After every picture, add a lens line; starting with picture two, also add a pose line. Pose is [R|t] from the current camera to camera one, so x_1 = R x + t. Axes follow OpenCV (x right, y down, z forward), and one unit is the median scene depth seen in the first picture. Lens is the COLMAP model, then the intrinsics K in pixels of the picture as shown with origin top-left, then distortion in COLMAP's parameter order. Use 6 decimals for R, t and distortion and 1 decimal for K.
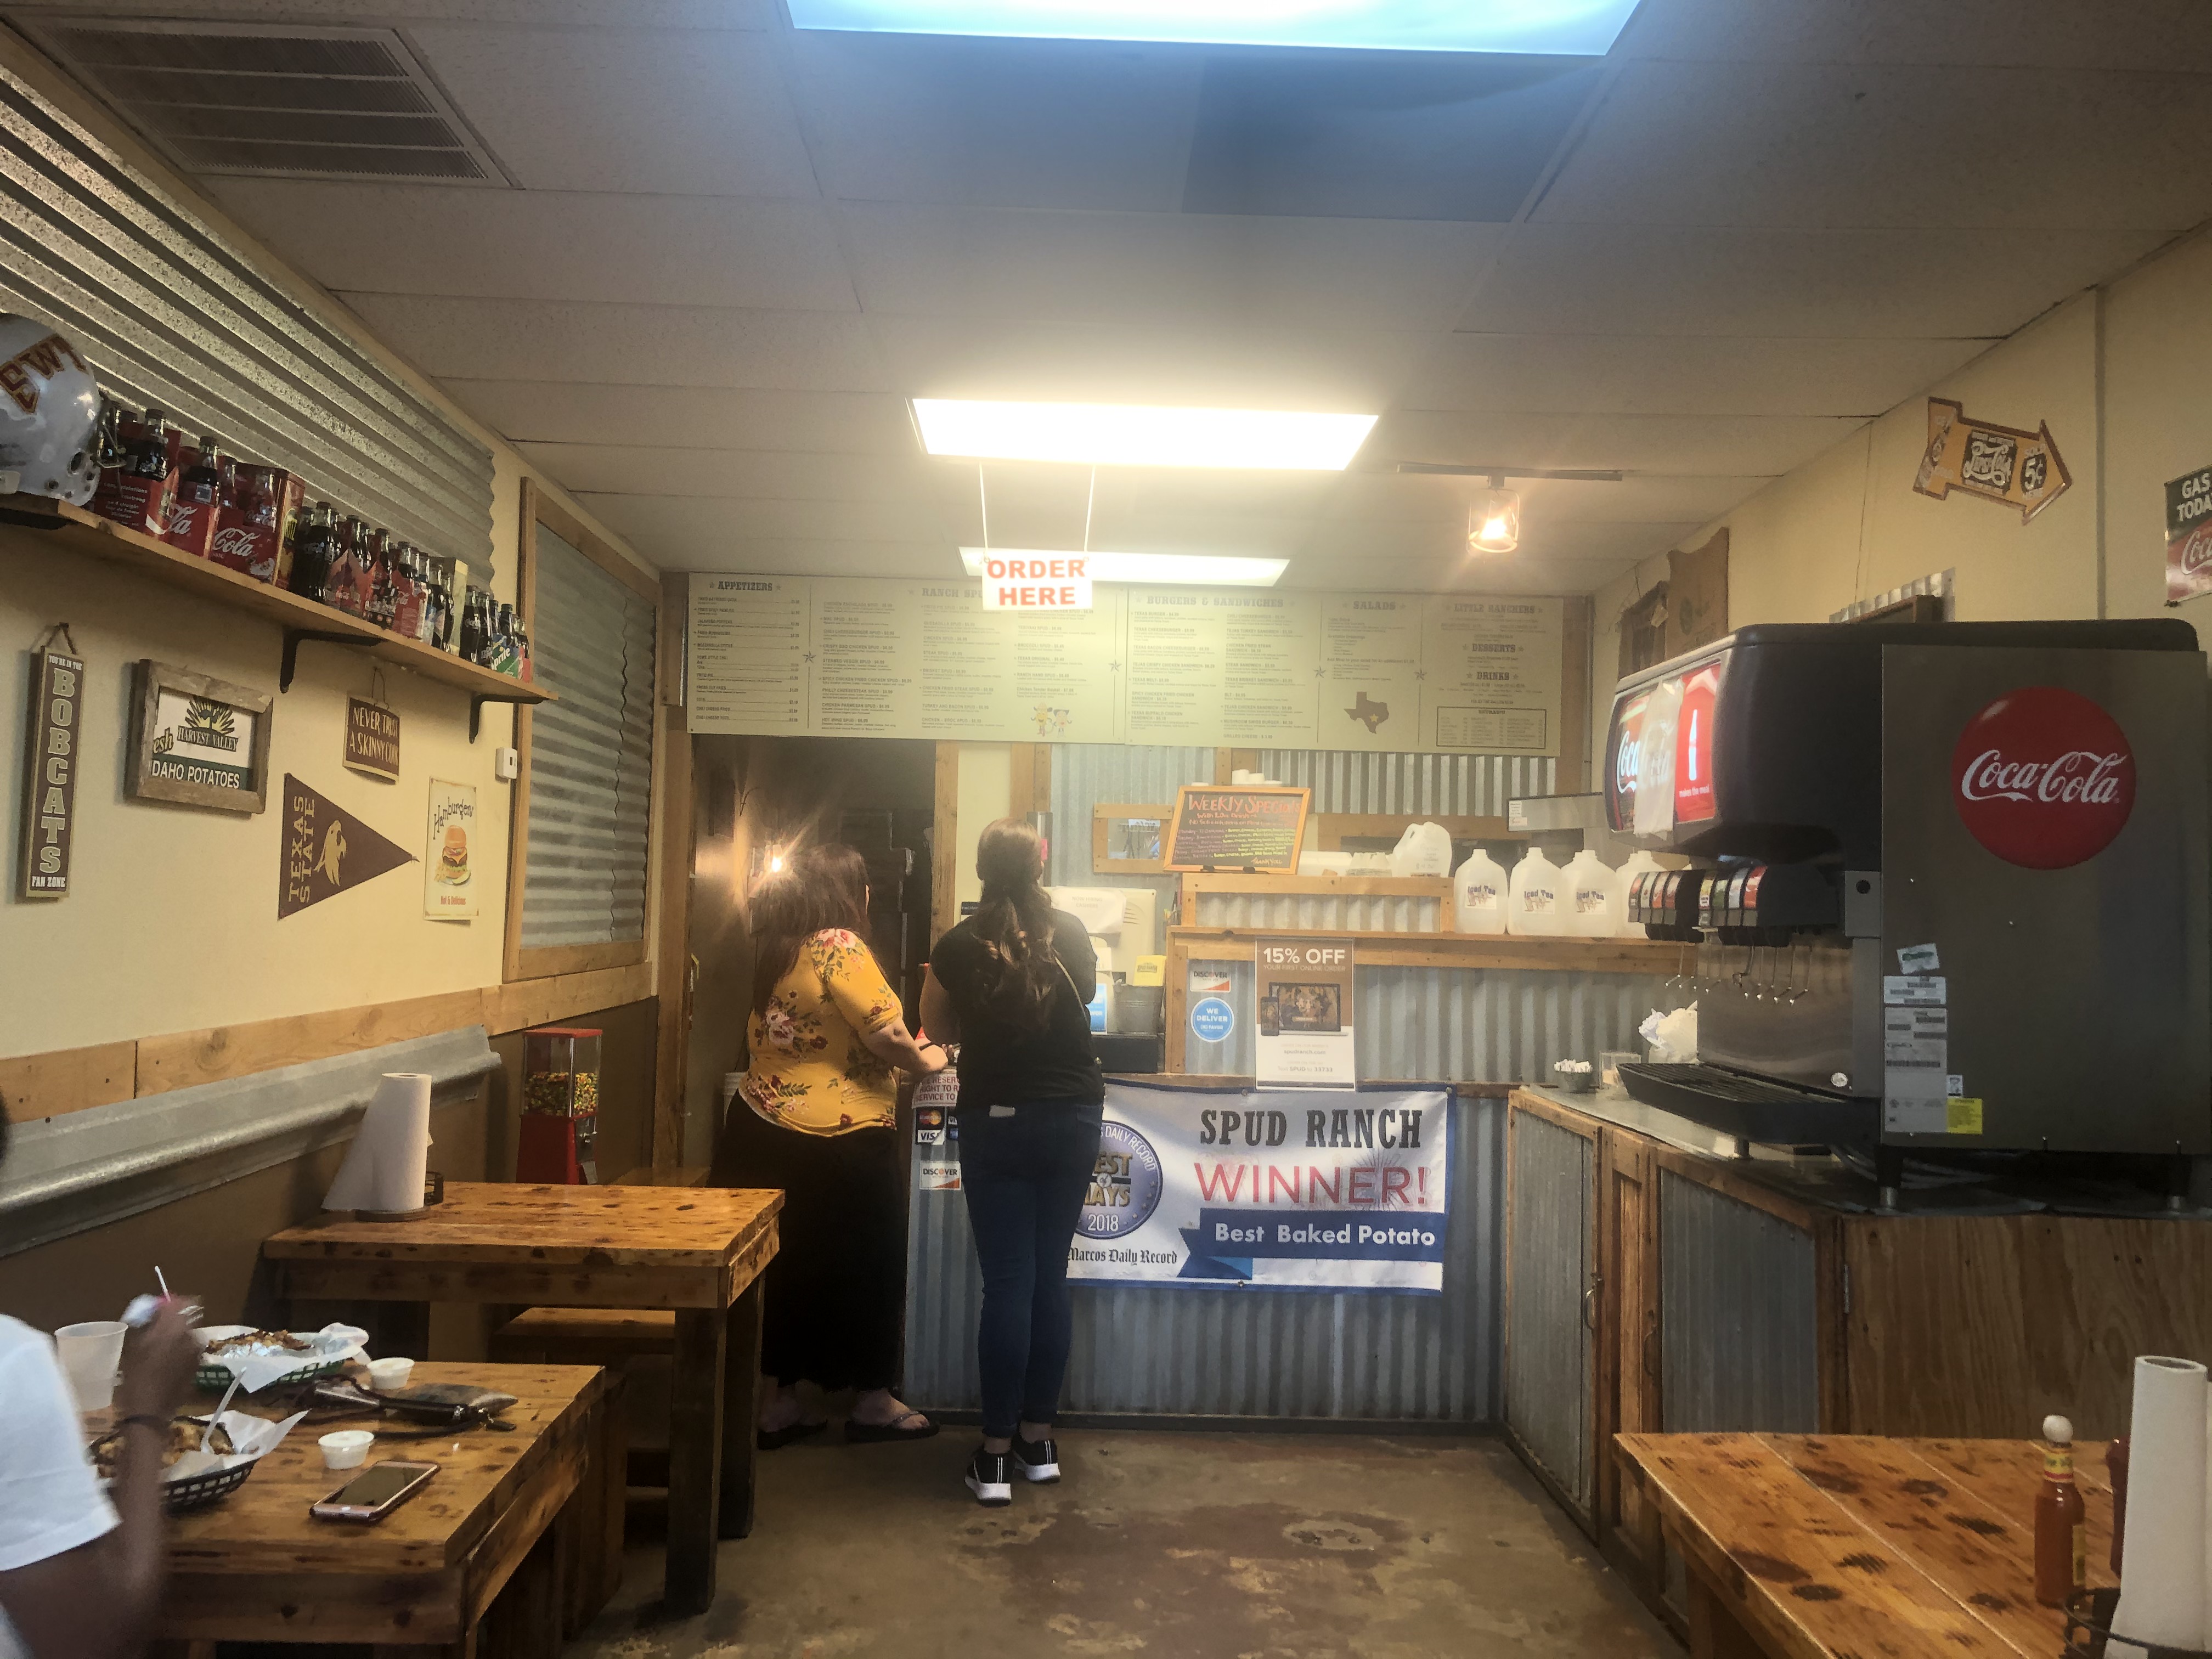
lens RADIAL K [[1926.2, 0, 1106.0], [0, 1926.2, 829.5], [0, 0, 1]] dist [-0.007084, 0.011729]
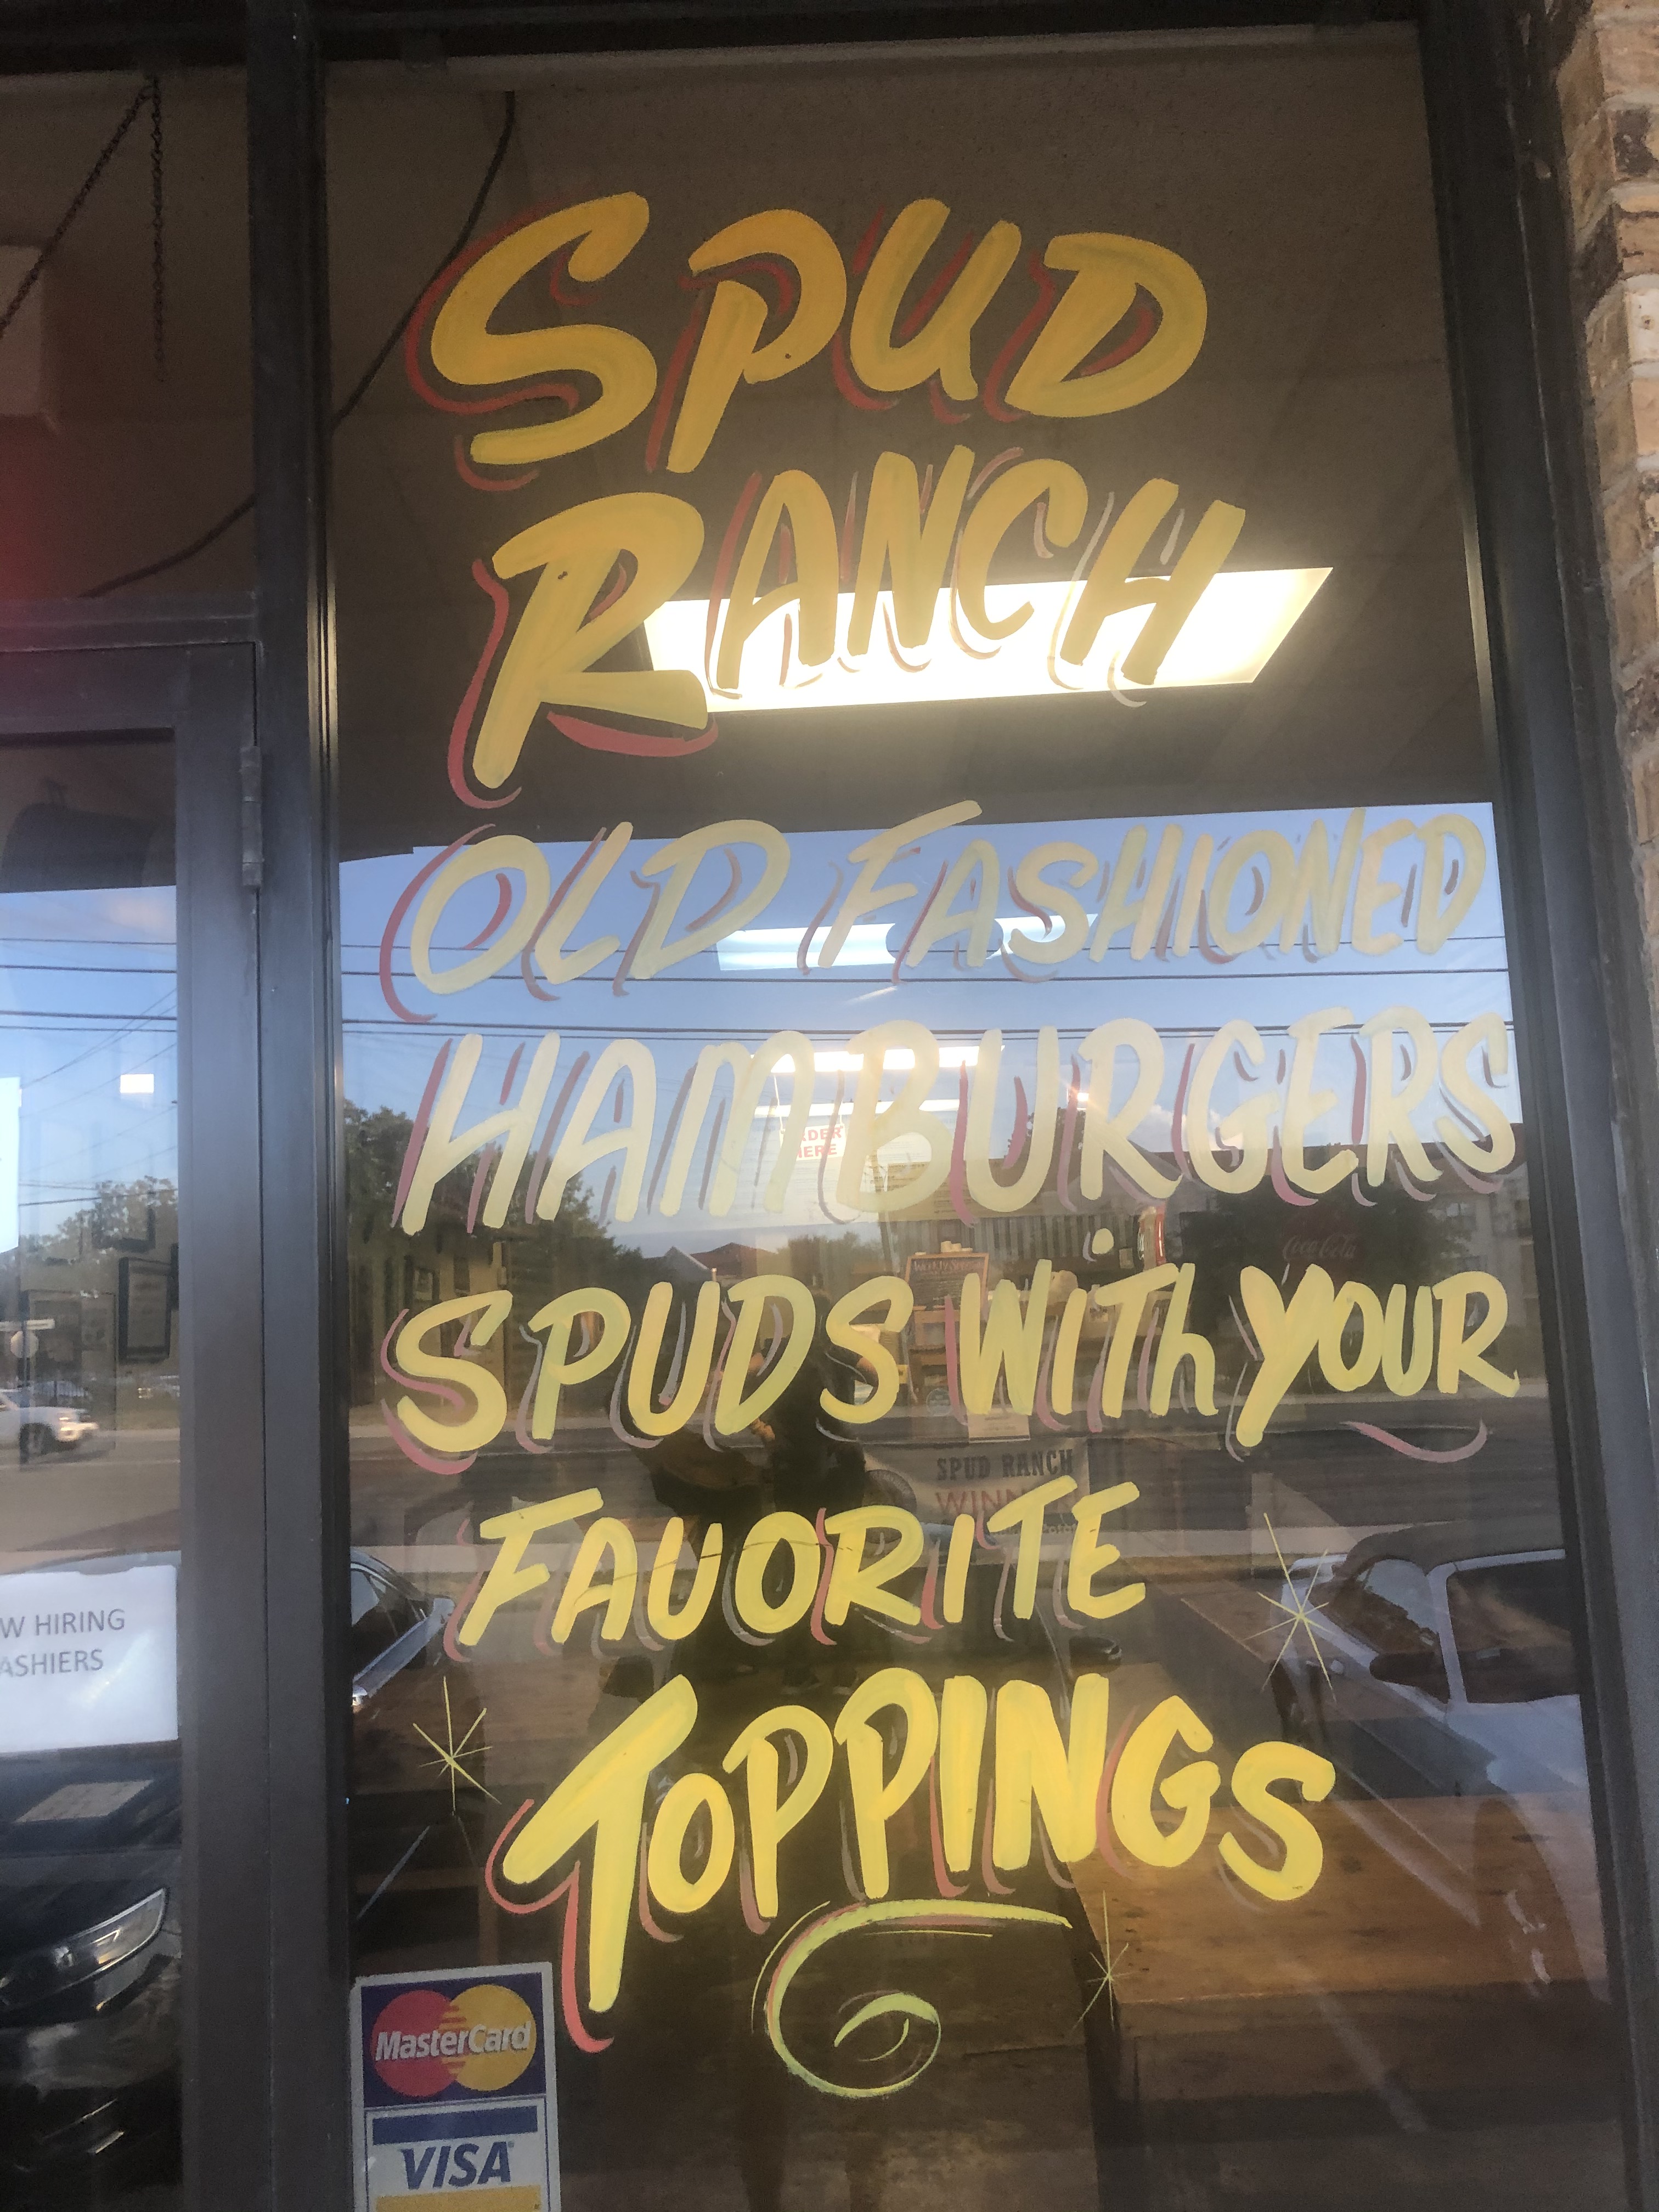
lens RADIAL K [[1926.2, 0, 829.5], [0, 1926.2, 1106.0], [0, 0, 1]] dist [-0.007084, 0.011729]
pose [[0.997441, -0.071365, 0.004213, -0.026383], [0.071481, 0.994711, -0.073762, -0.037283], [0.001074, 0.073874, 0.997267, -0.643831]]
